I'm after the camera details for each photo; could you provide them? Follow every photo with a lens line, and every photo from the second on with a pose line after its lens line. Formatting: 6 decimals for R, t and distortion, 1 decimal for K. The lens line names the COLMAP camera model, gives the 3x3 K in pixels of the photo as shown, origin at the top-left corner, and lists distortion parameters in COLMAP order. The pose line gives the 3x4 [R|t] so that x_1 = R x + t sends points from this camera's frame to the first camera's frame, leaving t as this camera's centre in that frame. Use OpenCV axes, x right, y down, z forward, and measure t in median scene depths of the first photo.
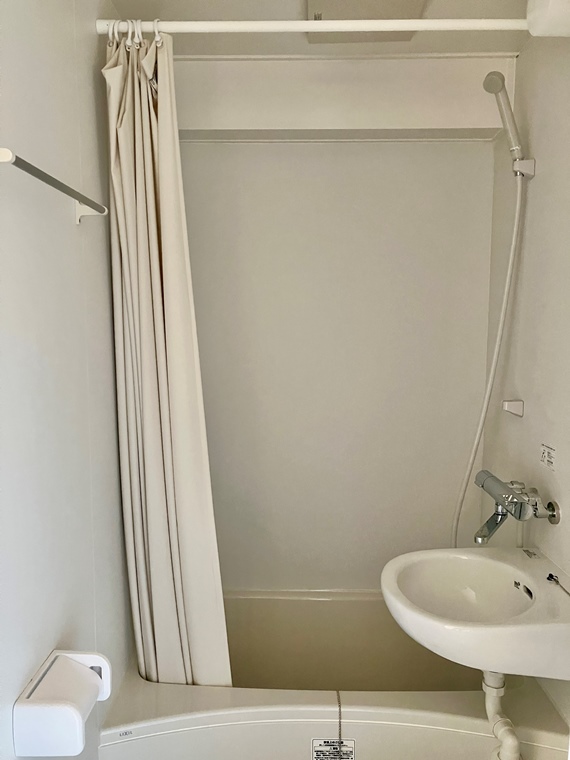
lens RADIAL K [[618.8, 0, 285.0], [0, 618.8, 380.0], [0, 0, 1]] dist [0.015784, 0.001936]
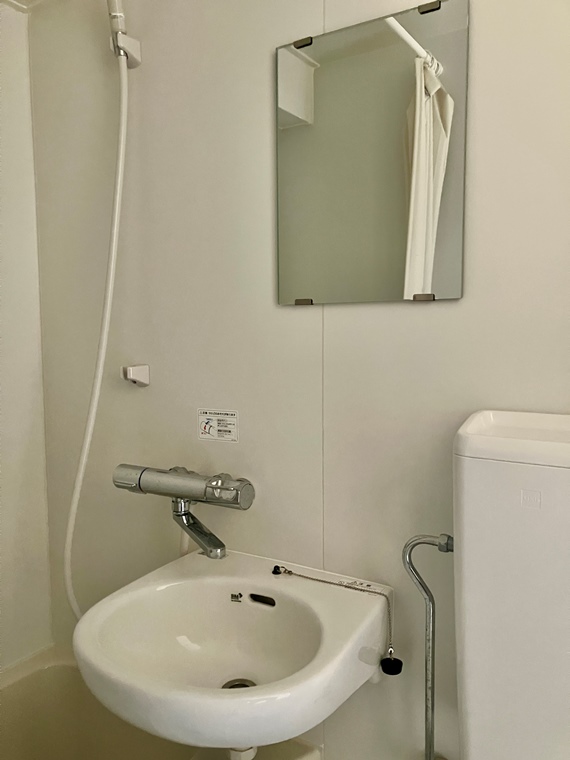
lens RADIAL K [[618.8, 0, 285.0], [0, 618.8, 380.0], [0, 0, 1]] dist [0.015784, 0.001936]
pose [[0.500306, -0.081190, 0.862034, -0.215231], [0.089492, 0.995111, 0.041785, 0.042291], [-0.861211, 0.056240, 0.505126, 0.549086]]
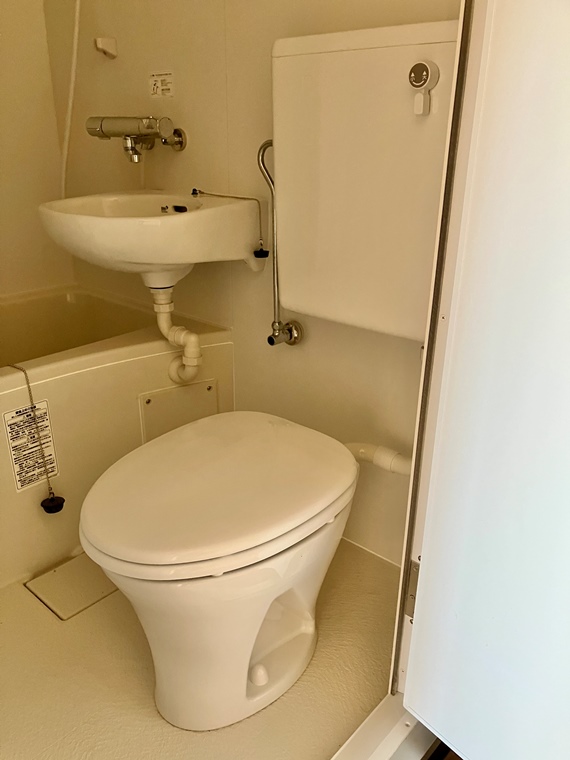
lens RADIAL K [[618.8, 0, 285.0], [0, 618.8, 380.0], [0, 0, 1]] dist [0.015784, 0.001936]
pose [[0.641229, -0.288873, 0.710899, -0.312764], [0.061436, 0.942787, 0.327686, 0.265917], [-0.764886, -0.166447, 0.622290, 0.149735]]
